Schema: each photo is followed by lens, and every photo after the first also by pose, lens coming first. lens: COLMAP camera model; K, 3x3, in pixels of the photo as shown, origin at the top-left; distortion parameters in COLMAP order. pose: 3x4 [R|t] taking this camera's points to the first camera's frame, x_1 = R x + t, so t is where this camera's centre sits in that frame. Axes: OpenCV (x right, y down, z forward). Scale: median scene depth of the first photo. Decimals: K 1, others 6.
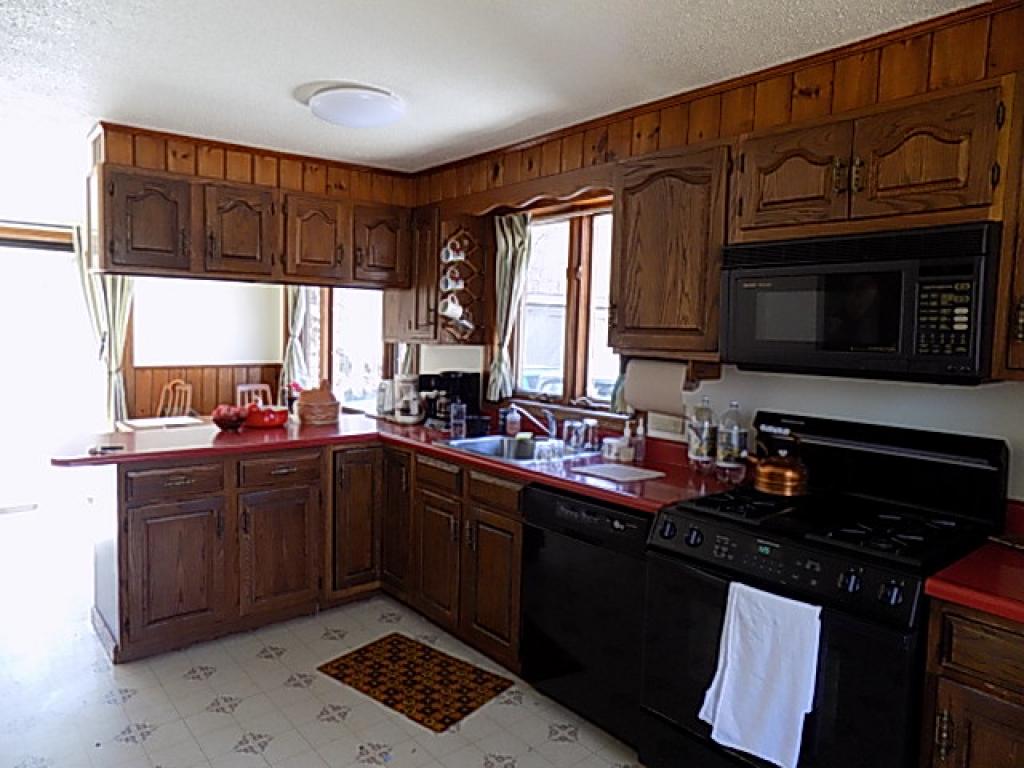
lens RADIAL K [[692.3, 0, 509.2], [0, 692.3, 378.2], [0, 0, 1]] dist [-0.075424, 0.079039]
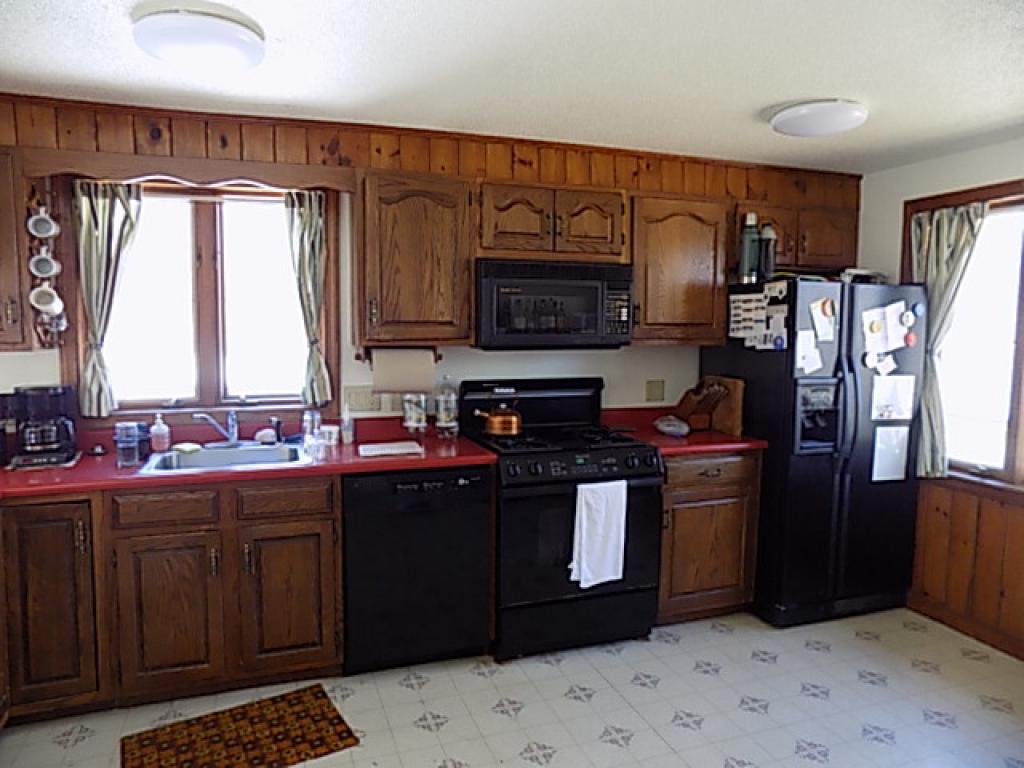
lens RADIAL K [[692.3, 0, 509.2], [0, 692.3, 378.2], [0, 0, 1]] dist [-0.075424, 0.079039]
pose [[0.350494, -0.102907, 0.930894, -0.857007], [0.069625, 0.994058, 0.083675, -0.063703], [-0.933974, 0.035486, 0.355576, 0.424378]]
